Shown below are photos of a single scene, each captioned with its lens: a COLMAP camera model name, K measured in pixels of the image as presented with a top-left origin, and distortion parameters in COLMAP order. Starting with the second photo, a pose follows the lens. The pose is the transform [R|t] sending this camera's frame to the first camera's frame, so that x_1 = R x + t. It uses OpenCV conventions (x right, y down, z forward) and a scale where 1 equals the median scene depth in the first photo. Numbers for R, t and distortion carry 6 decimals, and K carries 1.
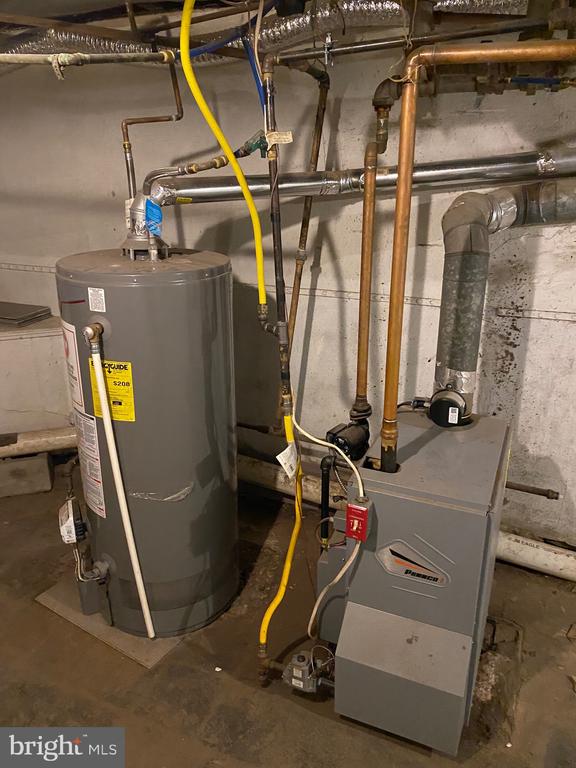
lens RADIAL K [[587.7, 0, 288.1], [0, 587.7, 378.4], [0, 0, 1]] dist [-0.035046, -0.000282]
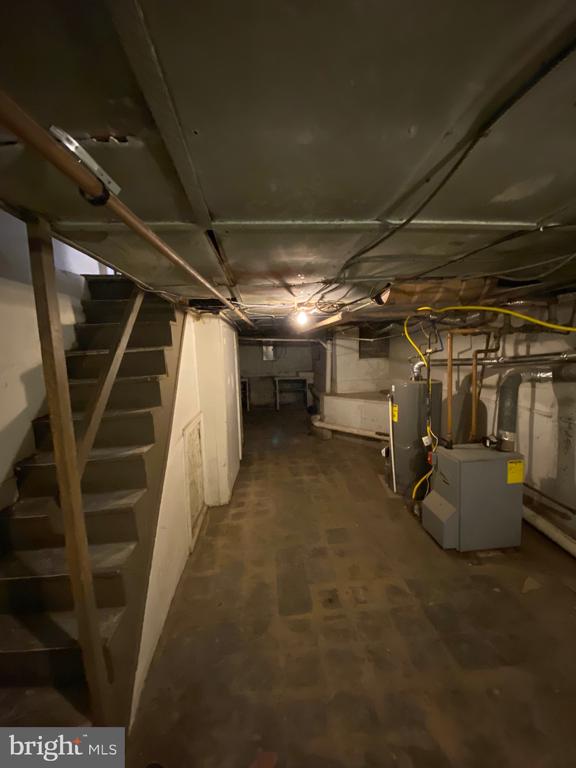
lens RADIAL K [[309.7, 0, 288.6], [0, 309.7, 382.1], [0, 0, 1]] dist [-0.002851, -0.000244]
pose [[0.482624, 0.086945, -0.871501, 1.084877], [-0.278926, 0.958508, -0.058839, 0.137096], [0.830225, 0.271482, 0.486850, -0.592390]]
